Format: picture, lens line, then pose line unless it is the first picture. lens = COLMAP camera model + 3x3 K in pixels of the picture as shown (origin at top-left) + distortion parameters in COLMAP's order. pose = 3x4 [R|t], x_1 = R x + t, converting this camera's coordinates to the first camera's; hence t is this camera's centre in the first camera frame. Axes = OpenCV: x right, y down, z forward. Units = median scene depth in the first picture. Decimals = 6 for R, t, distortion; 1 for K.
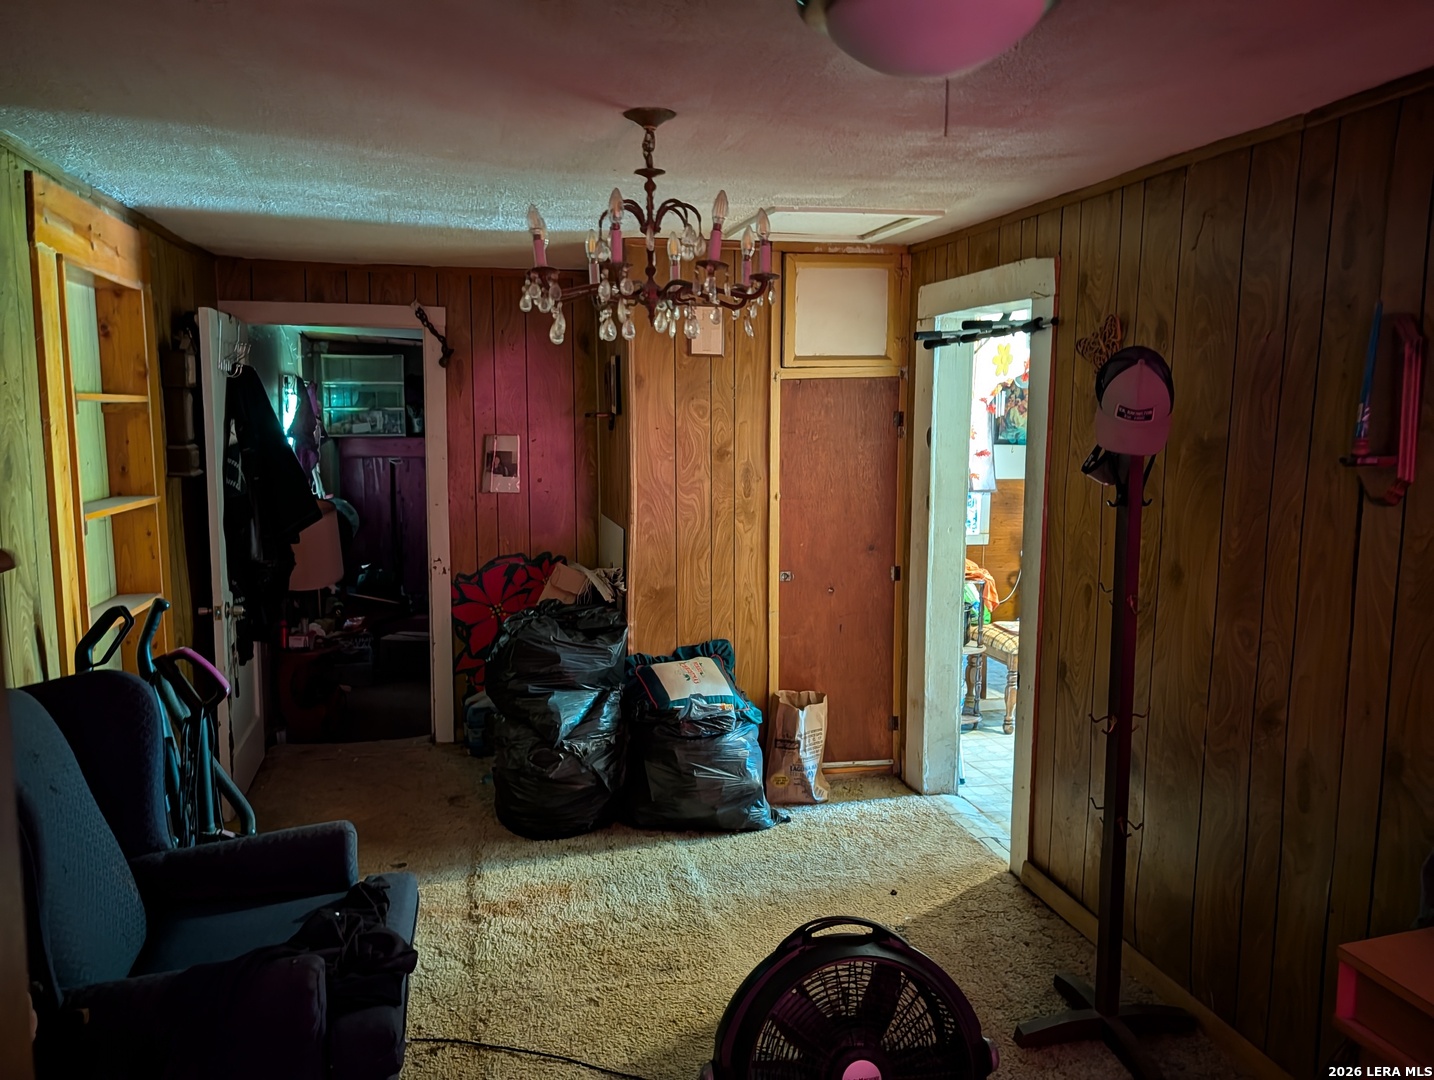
lens RADIAL K [[1036.7, 0, 716.4], [0, 1036.7, 541.4], [0, 0, 1]] dist [0.015397, -0.013572]
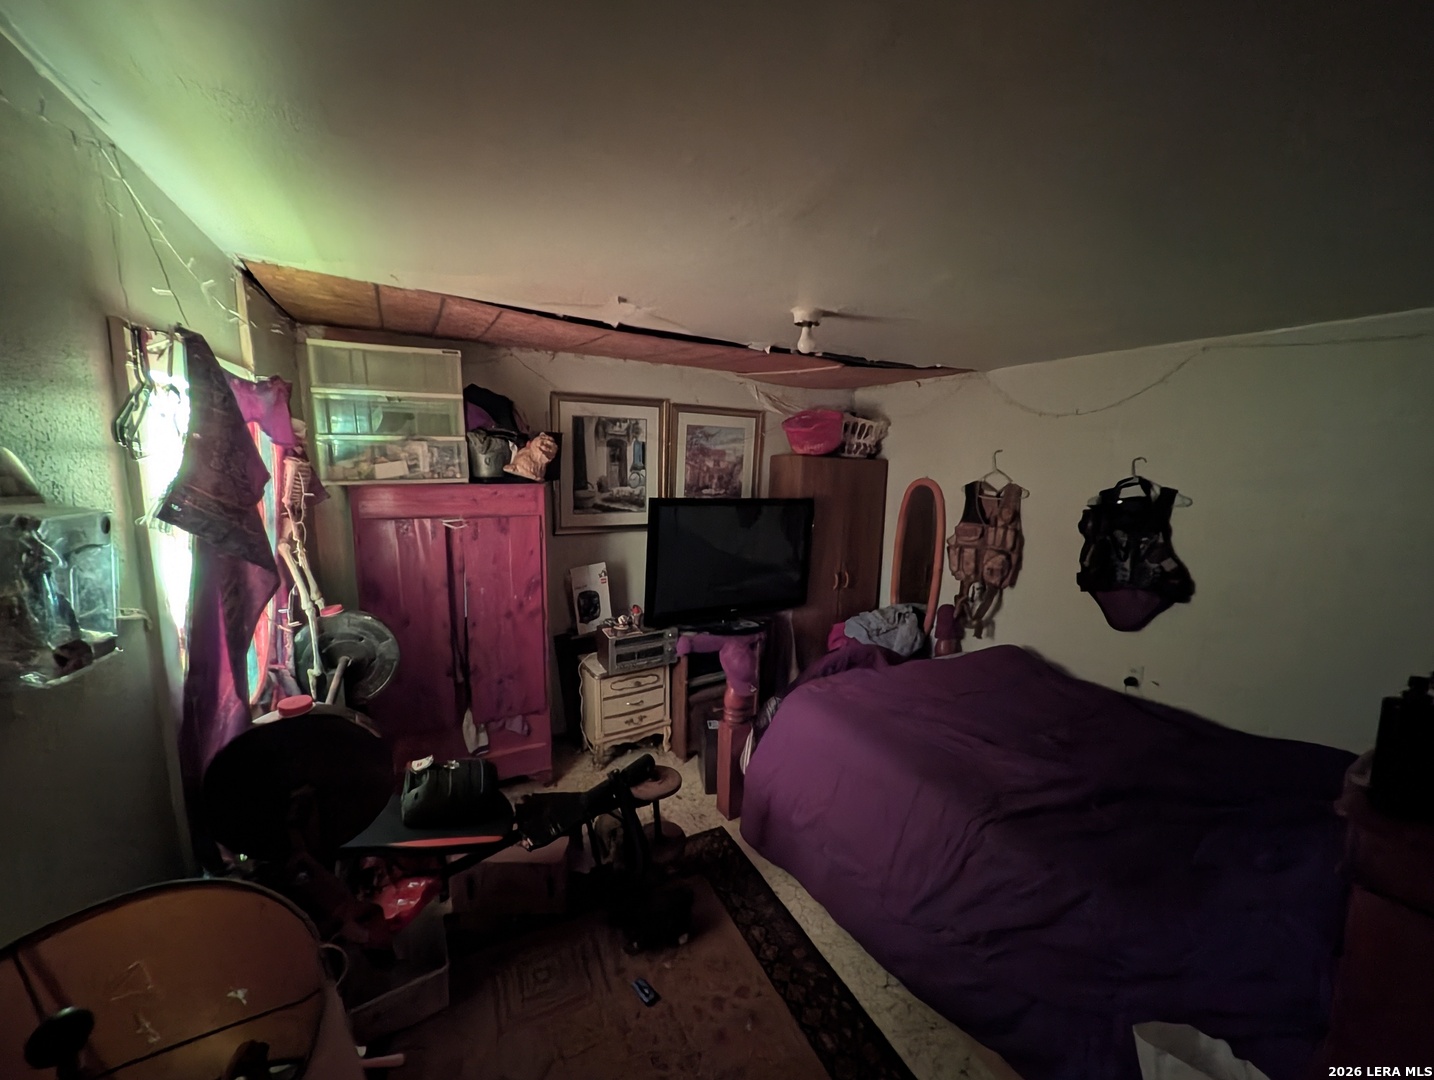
lens RADIAL K [[552.3, 0, 718.6], [0, 552.3, 539.7], [0, 0, 1]] dist [0.001008, 0.000041]
pose [[0.974712, -0.026124, 0.221932, -0.228856], [0.015651, 0.998685, 0.048818, -0.081504], [-0.222915, -0.044110, 0.973839, 0.643866]]
